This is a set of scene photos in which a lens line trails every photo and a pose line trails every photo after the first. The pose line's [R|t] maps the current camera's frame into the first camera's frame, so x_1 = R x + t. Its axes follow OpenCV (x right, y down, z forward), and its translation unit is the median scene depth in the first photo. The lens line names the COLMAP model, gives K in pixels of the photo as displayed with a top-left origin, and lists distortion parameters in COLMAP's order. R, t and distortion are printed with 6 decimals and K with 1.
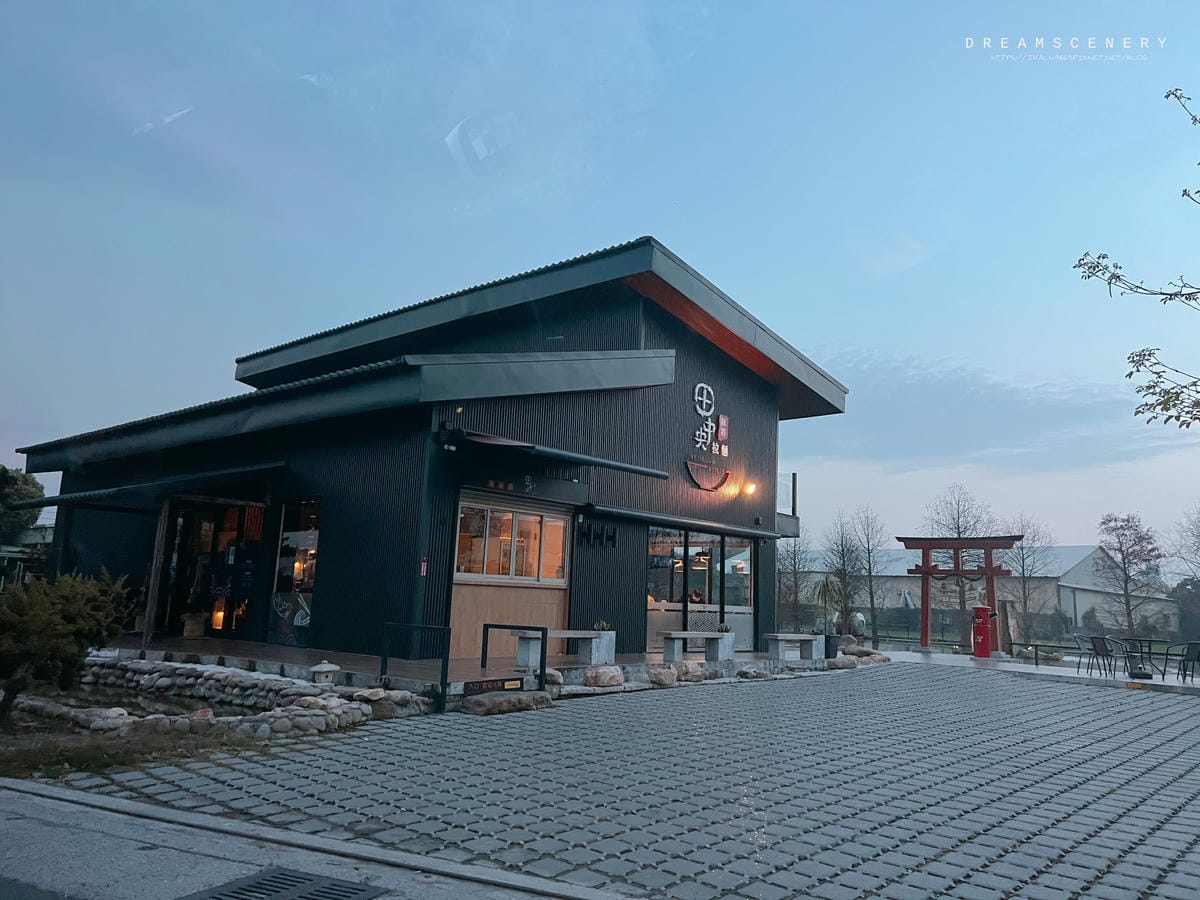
lens RADIAL K [[873.8, 0, 597.6], [0, 873.8, 444.8], [0, 0, 1]] dist [0.004349, -0.004303]
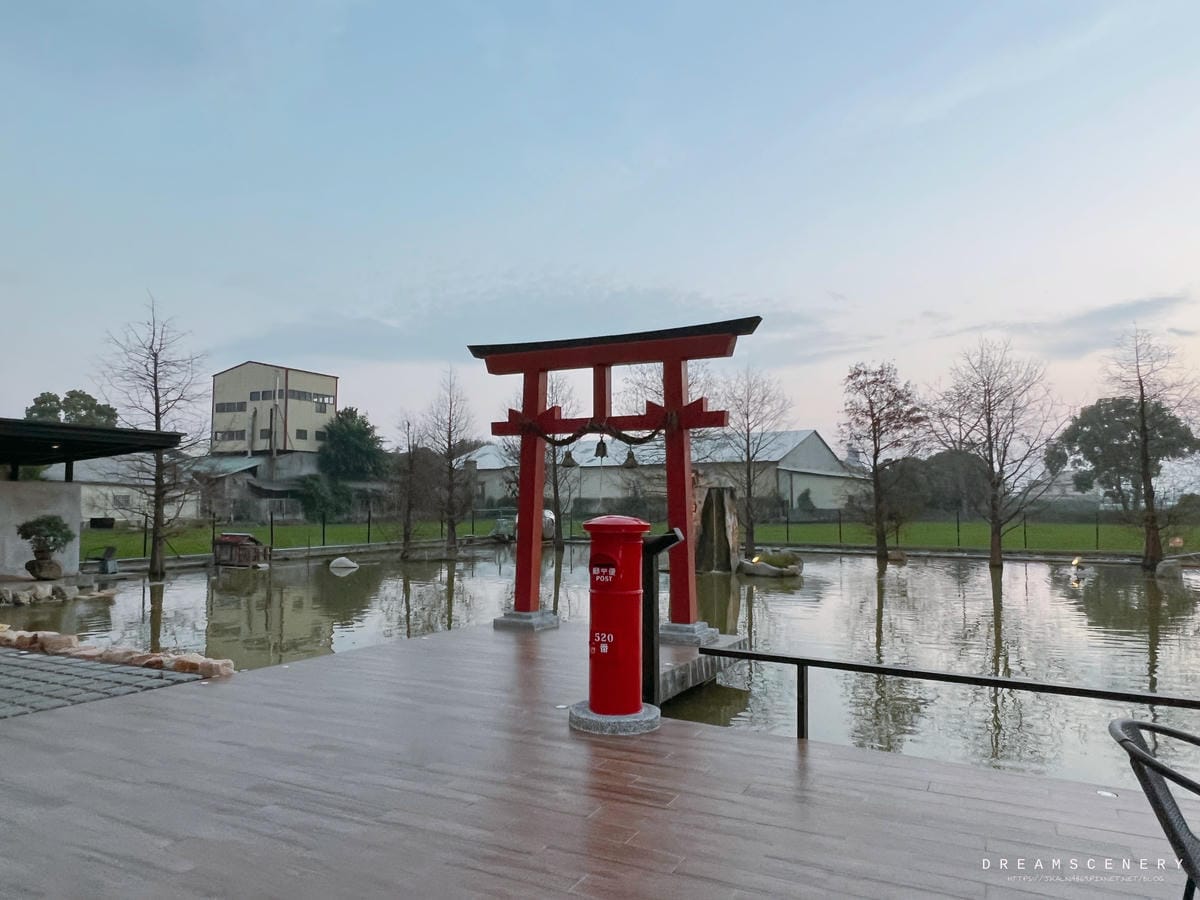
lens RADIAL K [[822.6, 0, 589.7], [0, 822.6, 455.7], [0, 0, 1]] dist [-0.013827, 0.010521]
pose [[0.965129, -0.027859, 0.260289, 0.321483], [-0.005444, 0.991970, 0.126359, 0.117792], [-0.261719, -0.123370, 0.957227, 0.671482]]
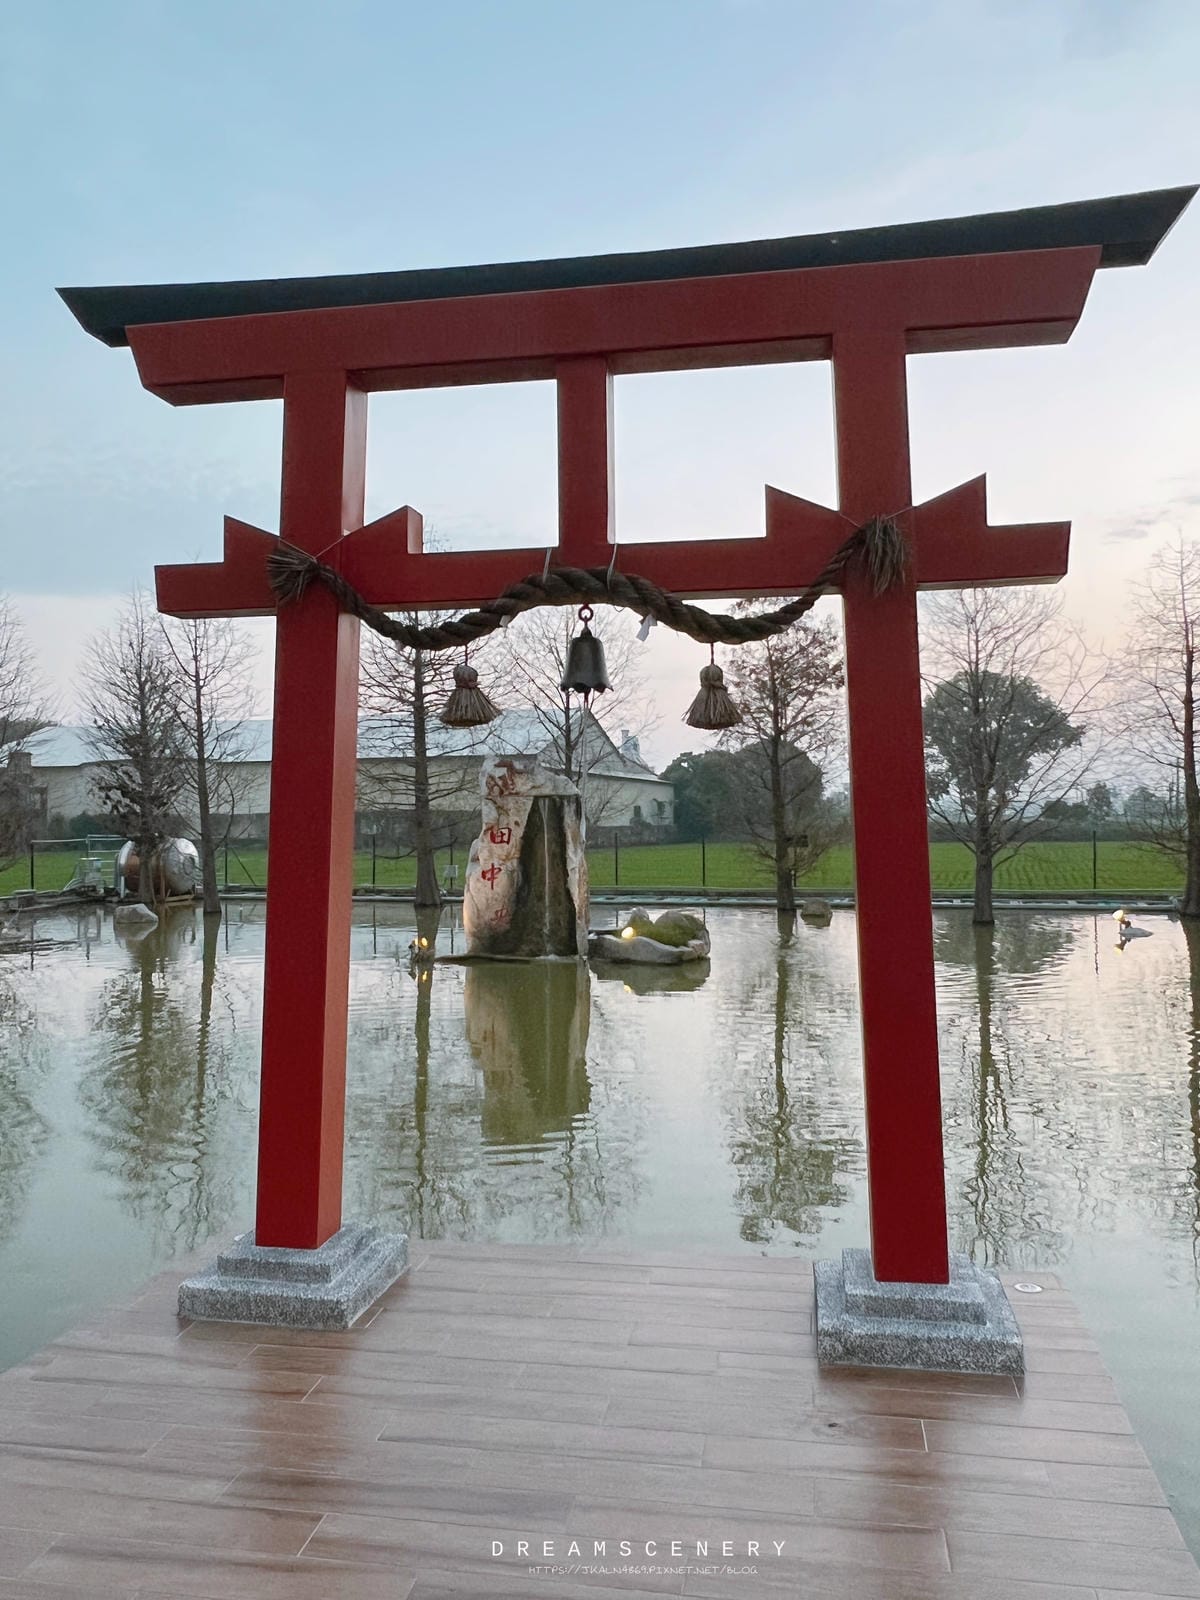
lens RADIAL K [[1233.8, 0, 615.9], [0, 1233.8, 779.7], [0, 0, 1]] dist [-0.019884, 0.009042]
pose [[0.840395, -0.036779, 0.540724, 0.340720], [-0.048964, 0.988462, 0.143334, 0.154209], [-0.539757, -0.146934, 0.828898, 0.892867]]
